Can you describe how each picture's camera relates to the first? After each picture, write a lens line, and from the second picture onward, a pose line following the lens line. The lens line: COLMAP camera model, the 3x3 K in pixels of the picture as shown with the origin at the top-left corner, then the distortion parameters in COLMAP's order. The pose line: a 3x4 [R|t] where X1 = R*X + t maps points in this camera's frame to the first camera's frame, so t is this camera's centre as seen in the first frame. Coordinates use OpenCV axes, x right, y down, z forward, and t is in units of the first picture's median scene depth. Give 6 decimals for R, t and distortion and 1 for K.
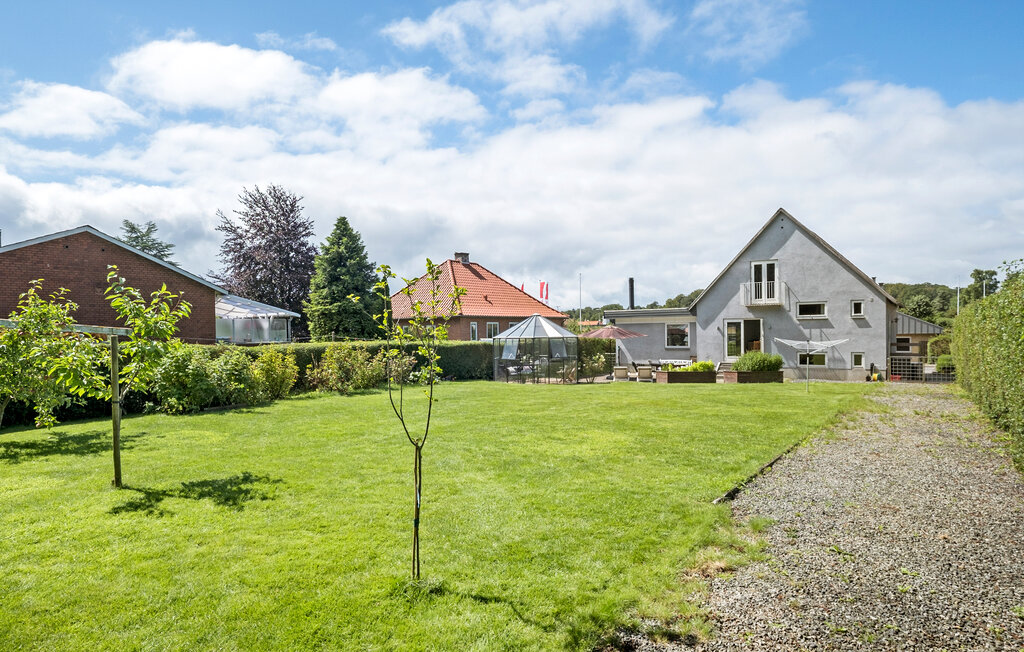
lens RADIAL K [[566.2, 0, 506.4], [0, 566.2, 336.1], [0, 0, 1]] dist [-0.029164, -0.007273]
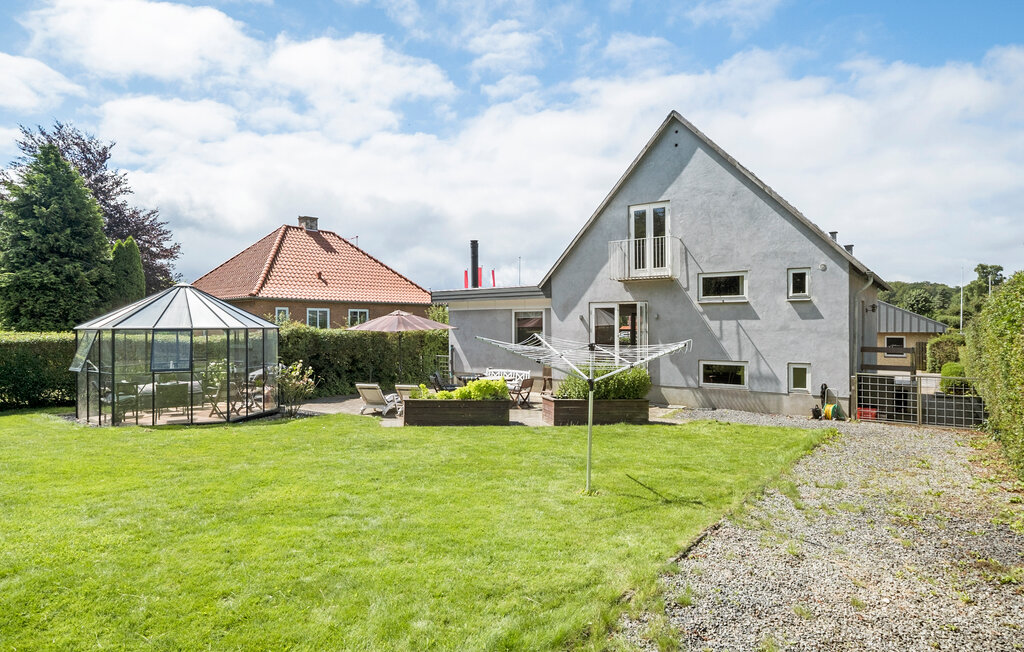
lens RADIAL K [[562.1, 0, 514.9], [0, 562.1, 325.0], [0, 0, 1]] dist [-0.041668, 0.004974]
pose [[0.999890, 0.013679, 0.005796, 0.190097], [-0.013628, 0.999868, -0.008798, -0.000240], [-0.005916, 0.008718, 0.999944, 0.250621]]
